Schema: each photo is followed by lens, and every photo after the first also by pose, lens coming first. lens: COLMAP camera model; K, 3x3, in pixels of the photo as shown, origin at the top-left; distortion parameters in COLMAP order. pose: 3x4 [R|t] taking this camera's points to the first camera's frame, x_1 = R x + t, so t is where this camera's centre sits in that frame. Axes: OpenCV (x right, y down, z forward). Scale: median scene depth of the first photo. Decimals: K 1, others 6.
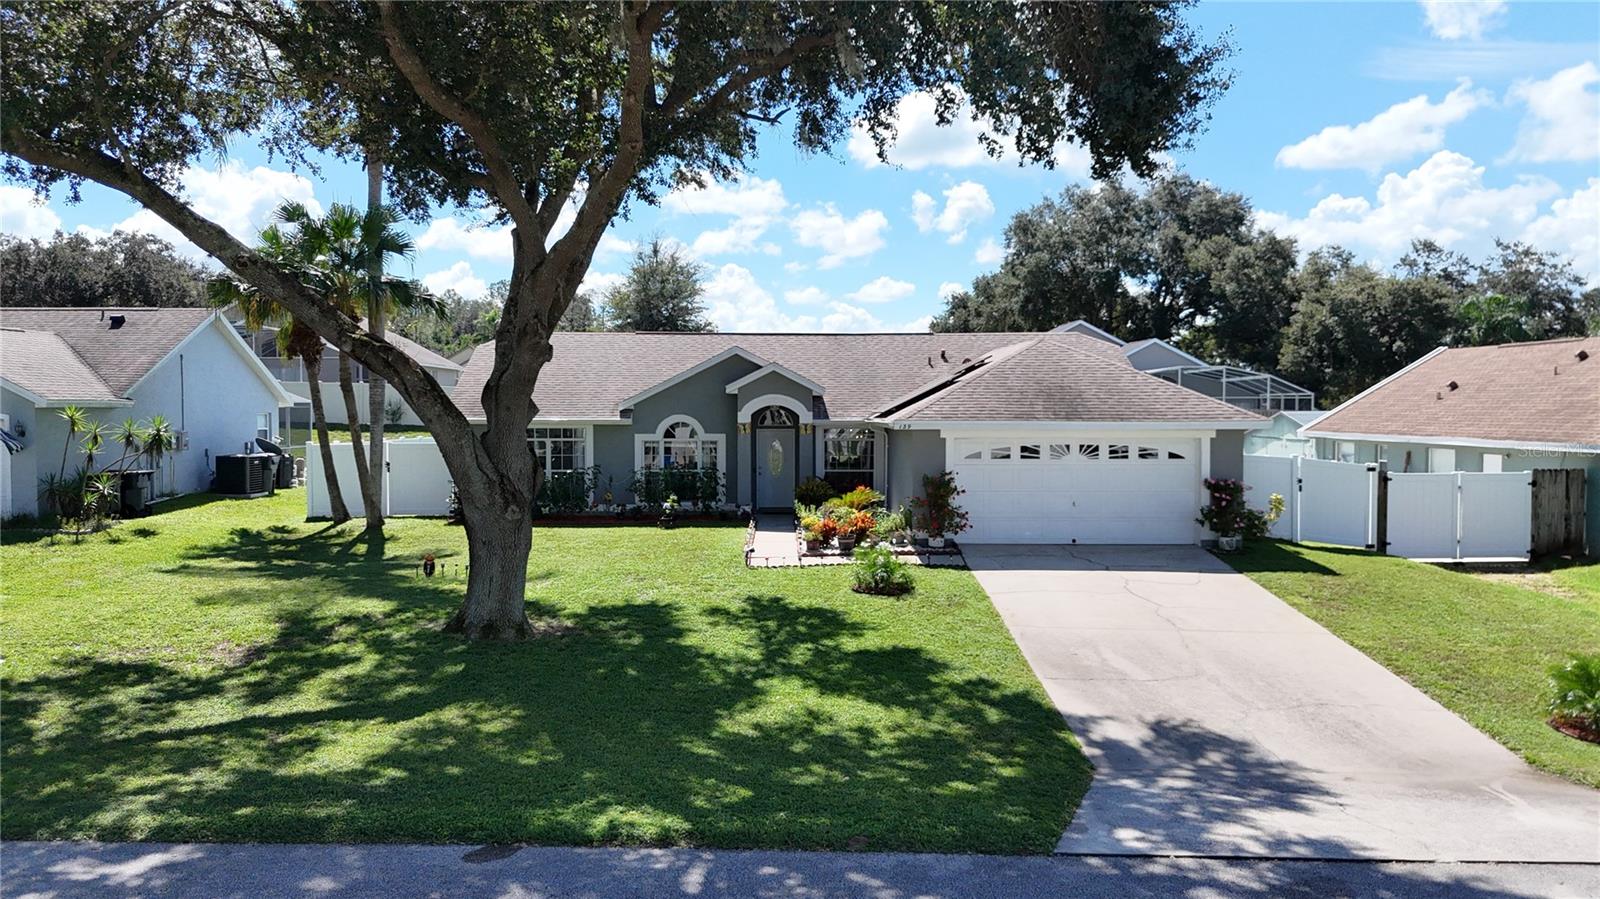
lens RADIAL K [[1178.4, 0, 800.0], [0, 1178.4, 449.5], [0, 0, 1]] dist [0.043739, -0.035371]
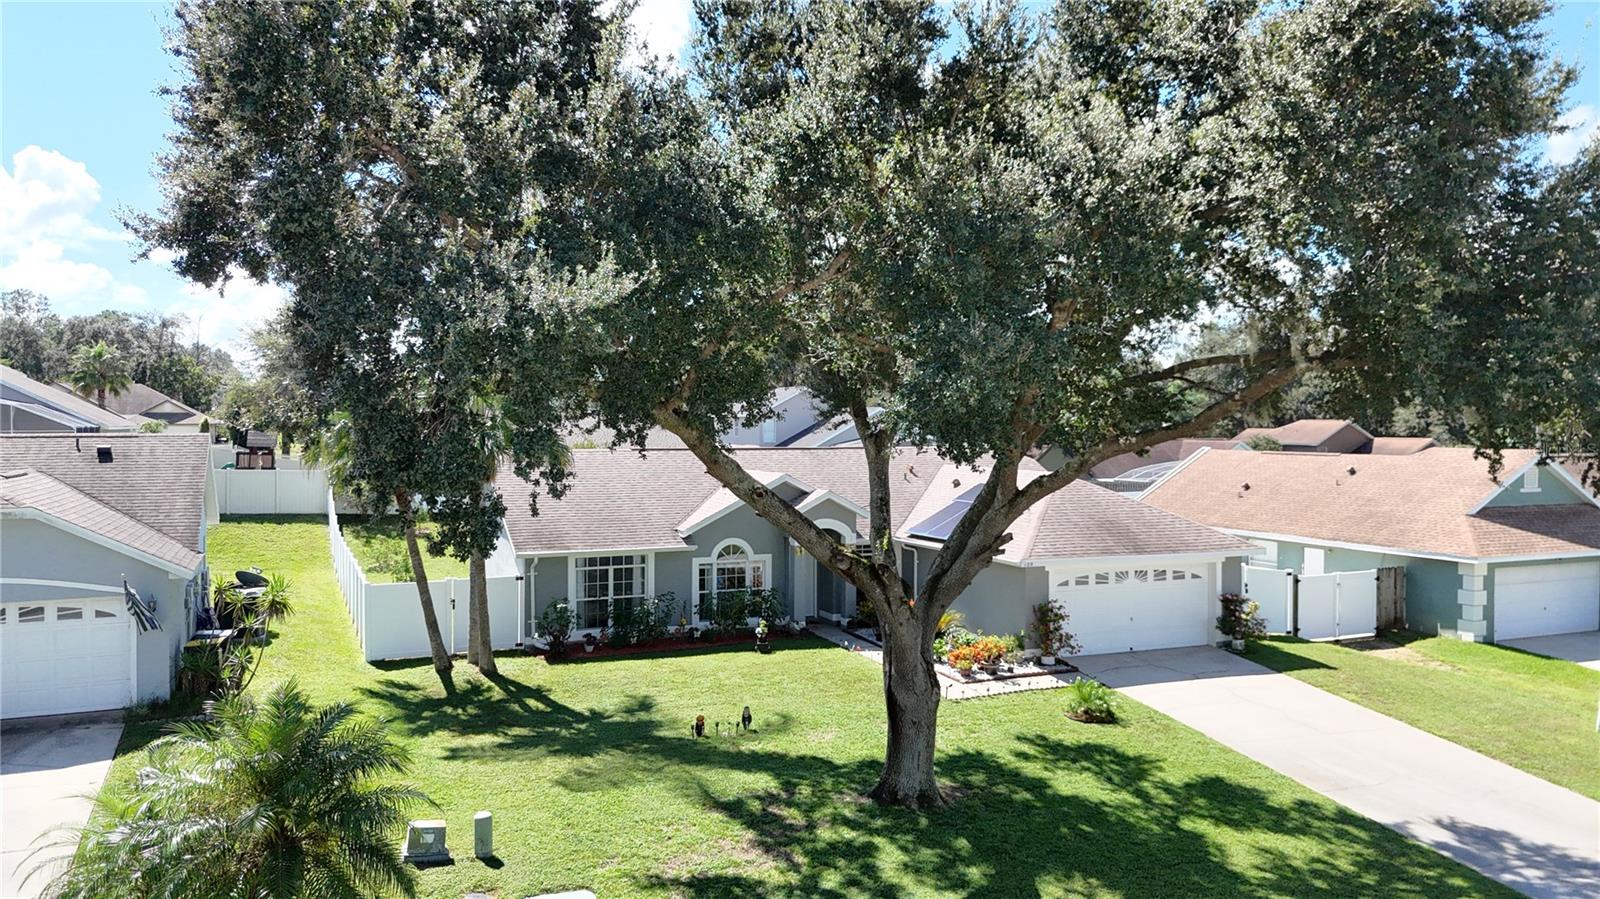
lens RADIAL K [[1178.4, 0, 800.0], [0, 1178.4, 449.5], [0, 0, 1]] dist [0.043739, -0.035371]
pose [[0.924348, -0.006752, 0.381491, -0.520857], [0.010806, 0.999906, -0.008485, -0.115776], [-0.381397, 0.011965, 0.924334, -0.013792]]
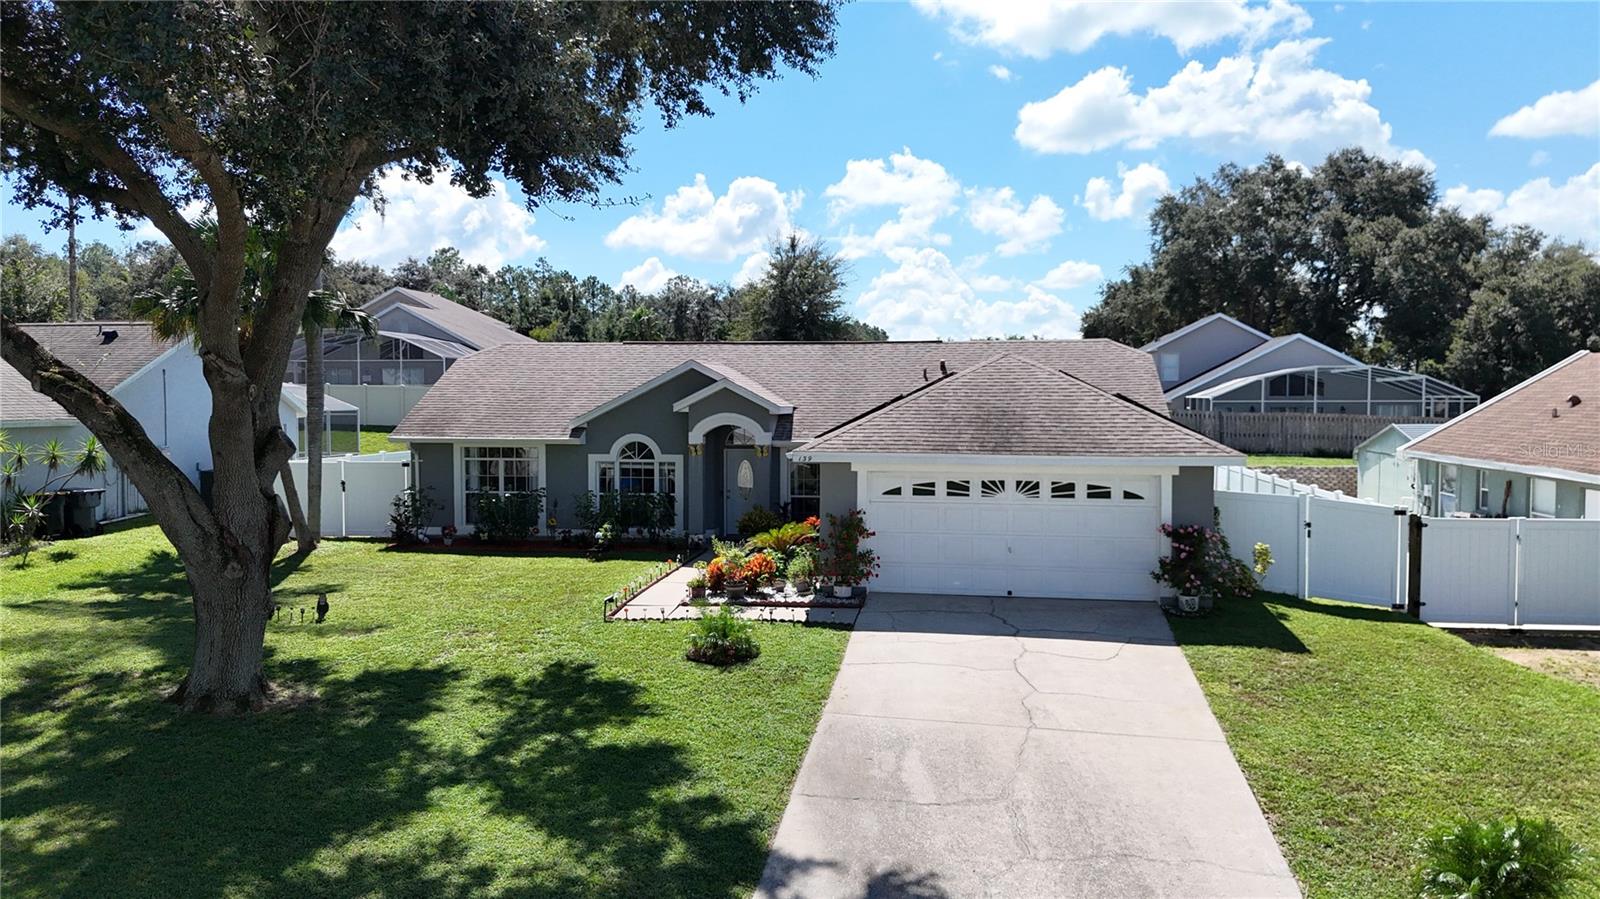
lens RADIAL K [[1178.4, 0, 800.0], [0, 1178.4, 449.5], [0, 0, 1]] dist [0.043739, -0.035371]
pose [[0.986151, 0.008685, -0.165623, 0.207543], [-0.007212, 0.999929, 0.009494, -0.031208], [0.165693, -0.008168, 0.986144, 0.126046]]
